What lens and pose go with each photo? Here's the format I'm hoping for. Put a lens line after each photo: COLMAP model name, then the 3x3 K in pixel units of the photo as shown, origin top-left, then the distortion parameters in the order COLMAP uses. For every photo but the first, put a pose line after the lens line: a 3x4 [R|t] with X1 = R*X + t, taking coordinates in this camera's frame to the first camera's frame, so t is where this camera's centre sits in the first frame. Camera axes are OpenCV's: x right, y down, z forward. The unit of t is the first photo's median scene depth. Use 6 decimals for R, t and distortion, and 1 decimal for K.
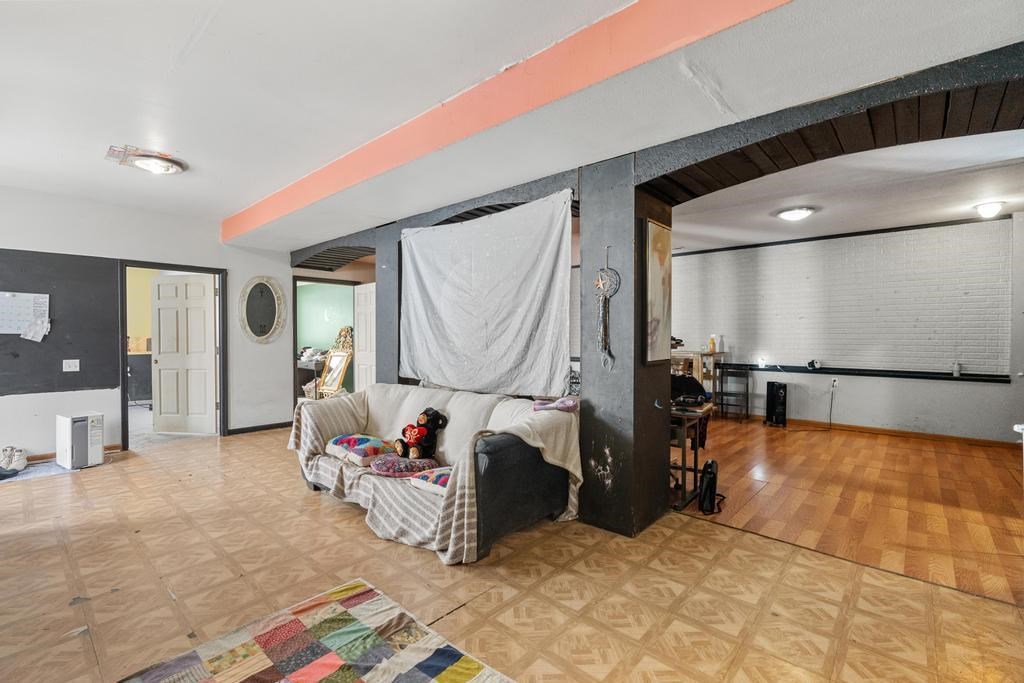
lens RADIAL K [[453.8, 0, 512.9], [0, 453.8, 340.2], [0, 0, 1]] dist [0.004014, -0.000436]
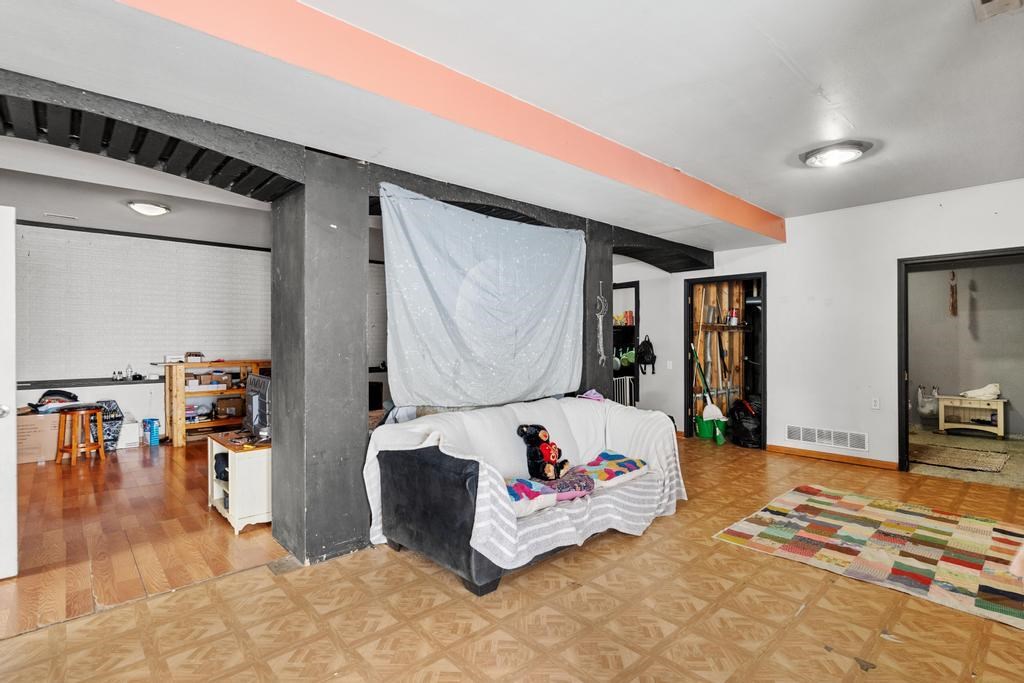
lens RADIAL K [[491.2, 0, 513.6], [0, 491.2, 342.0], [0, 0, 1]] dist [-0.005372, 0.000273]
pose [[0.098334, 0.000231, 0.995153, -1.303963], [0.019377, 0.999810, -0.002147, -0.013593], [-0.994965, 0.019494, 0.098311, 1.056281]]
